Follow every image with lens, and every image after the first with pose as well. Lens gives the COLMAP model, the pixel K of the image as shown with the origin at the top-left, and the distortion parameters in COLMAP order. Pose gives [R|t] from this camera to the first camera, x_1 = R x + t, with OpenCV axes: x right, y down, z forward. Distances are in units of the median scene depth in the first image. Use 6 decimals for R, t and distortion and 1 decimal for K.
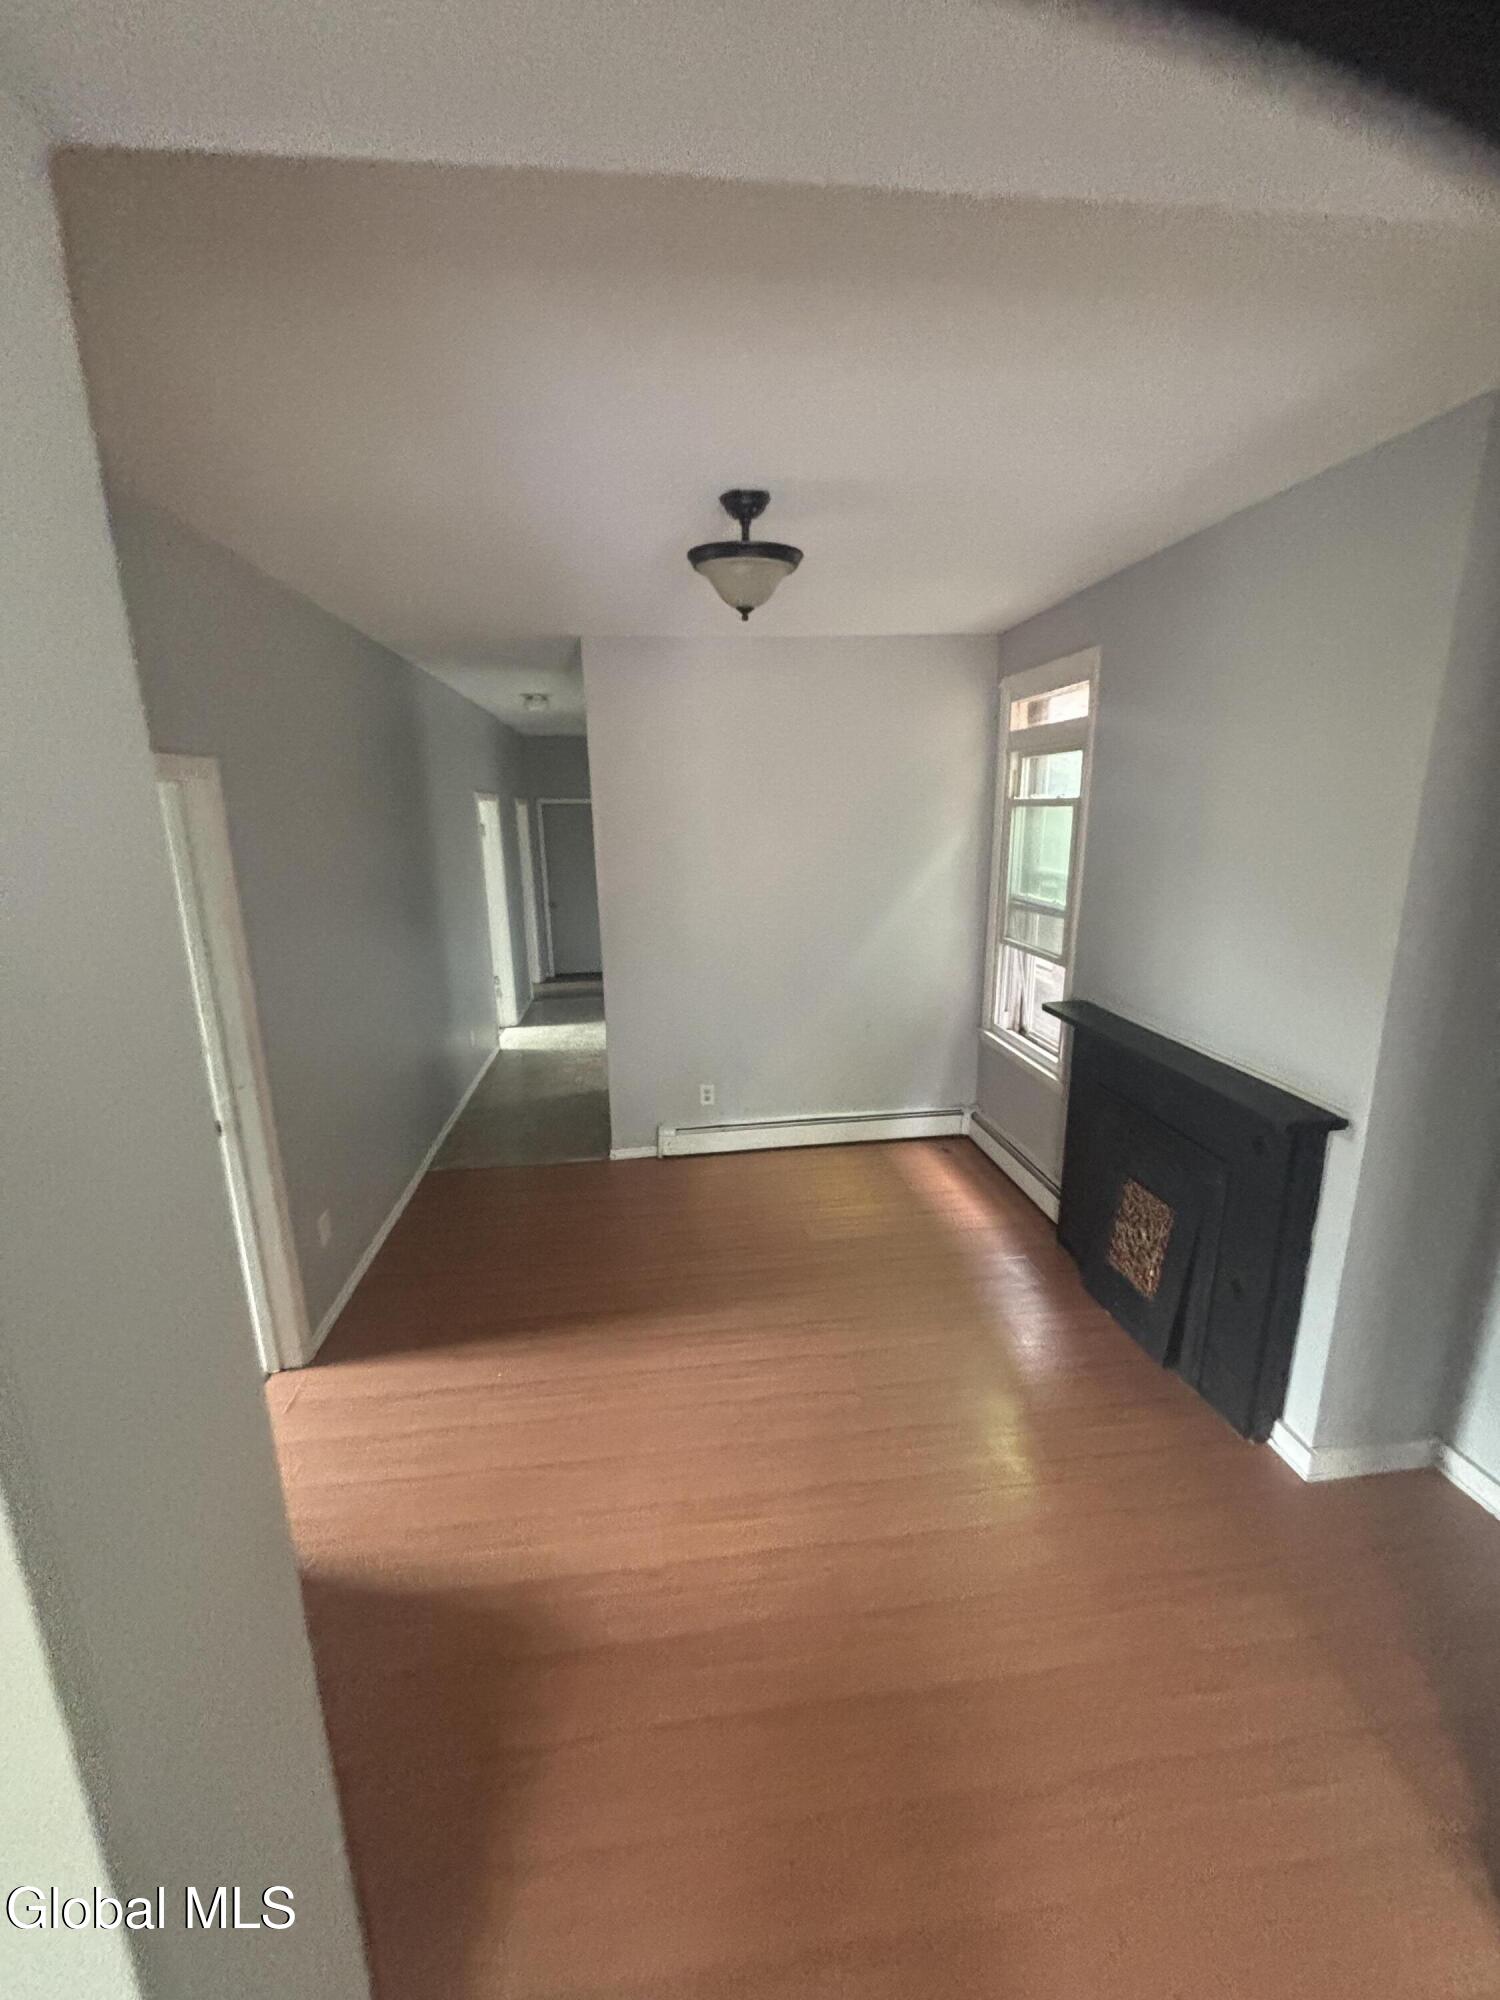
lens RADIAL K [[811.7, 0, 755.2], [0, 811.7, 987.7], [0, 0, 1]] dist [0.016104, 0.000126]
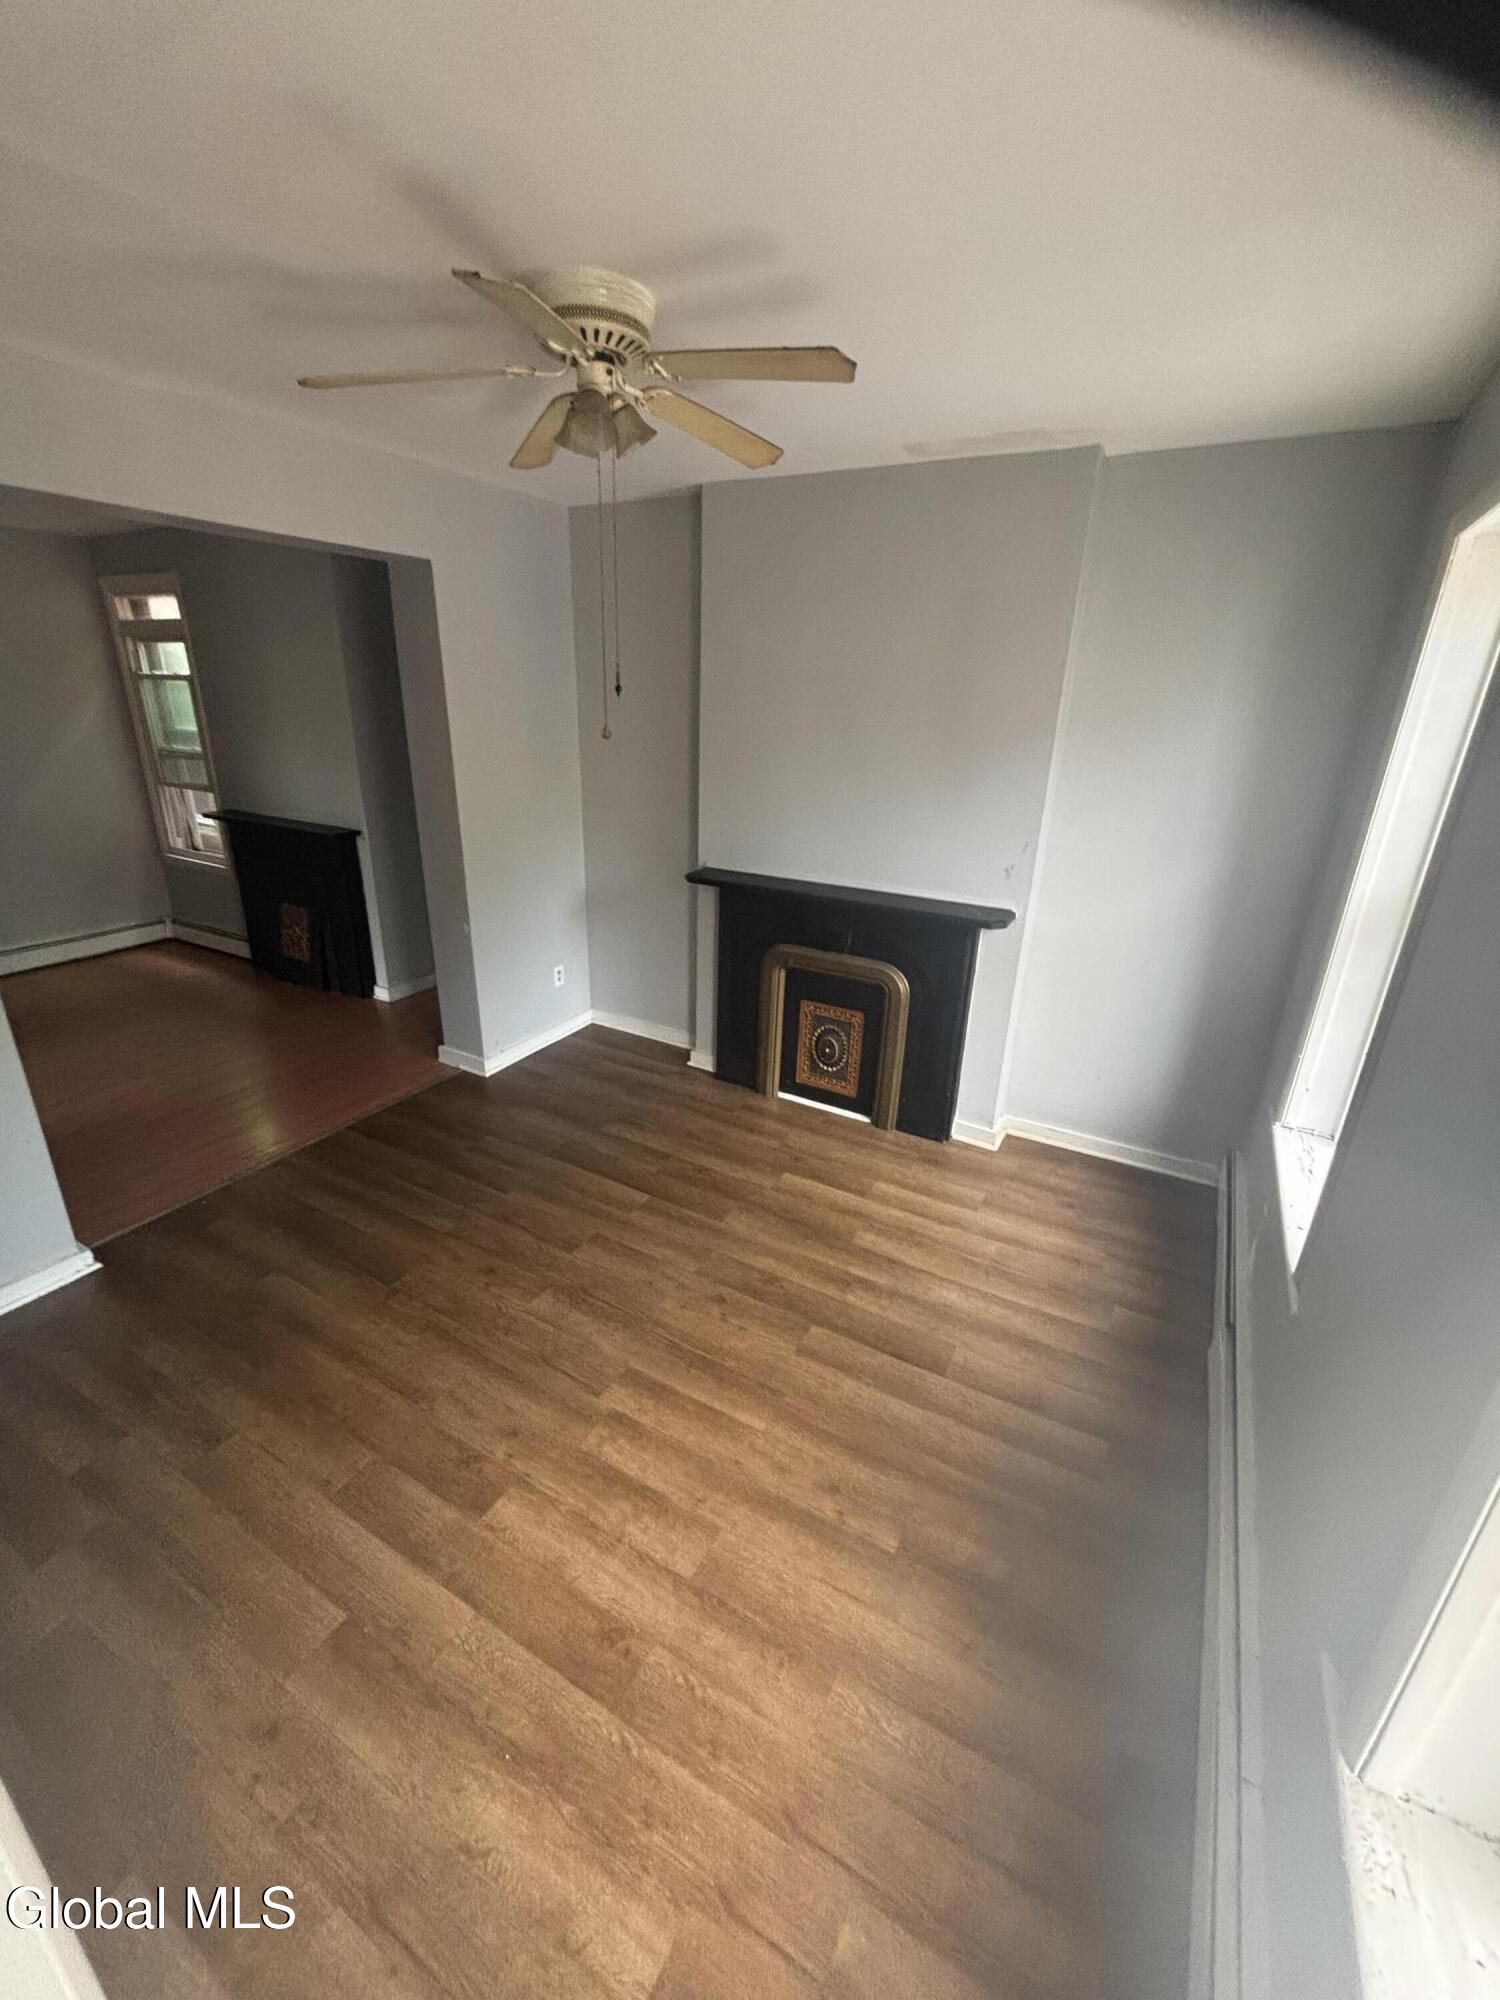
lens RADIAL K [[811.7, 0, 754.4], [0, 811.7, 1002.2], [0, 0, 1]] dist [0.016104, 0.000126]
pose [[0.609623, -0.240032, 0.755476, -0.236030], [0.146921, 0.970753, 0.189875, 0.201805], [-0.778957, -0.004757, 0.627059, -0.703239]]
